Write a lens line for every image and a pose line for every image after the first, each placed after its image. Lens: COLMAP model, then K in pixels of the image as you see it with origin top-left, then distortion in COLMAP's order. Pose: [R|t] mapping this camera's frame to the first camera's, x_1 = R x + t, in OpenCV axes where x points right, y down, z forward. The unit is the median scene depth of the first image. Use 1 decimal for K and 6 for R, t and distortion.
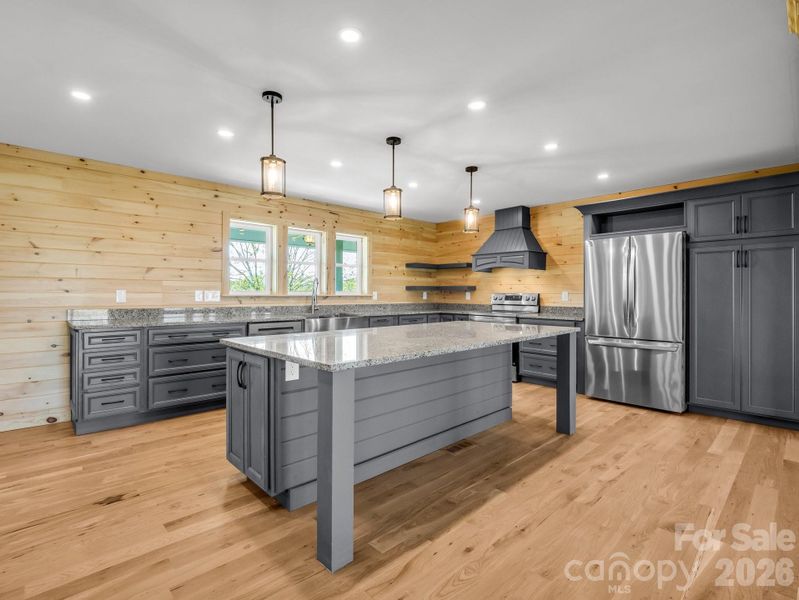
lens RADIAL K [[390.6, 0, 397.3], [0, 390.6, 298.9], [0, 0, 1]] dist [-0.008474, -0.003865]
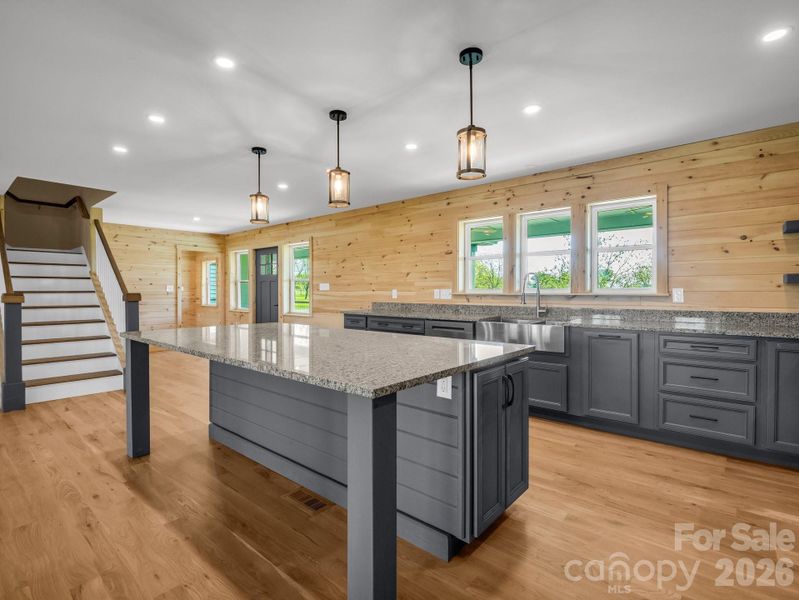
lens RADIAL K [[390.6, 0, 395.9], [0, 390.6, 292.3], [0, 0, 1]] dist [-0.008474, -0.003865]
pose [[0.109614, -0.004649, -0.993963, 0.595232], [-0.016244, 0.999847, -0.006468, -0.003287], [0.993841, 0.016855, 0.109522, 0.711119]]
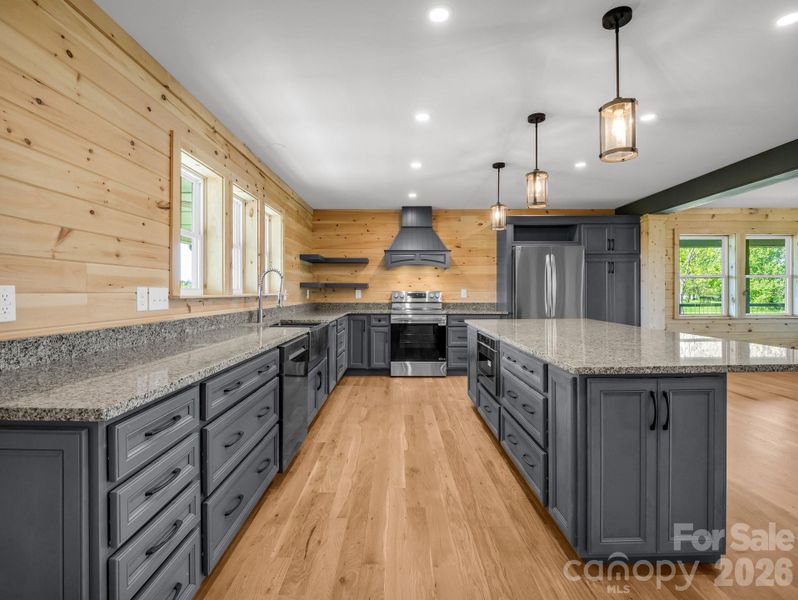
lens RADIAL K [[392.9, 0, 398.5], [0, 392.9, 294.5], [0, 0, 1]] dist [0.000031, -0.000851]
pose [[0.684147, -0.009972, 0.729276, -0.607407], [0.014436, 0.999896, 0.000130, -0.007820], [-0.729201, 0.010439, 0.684220, 0.426502]]
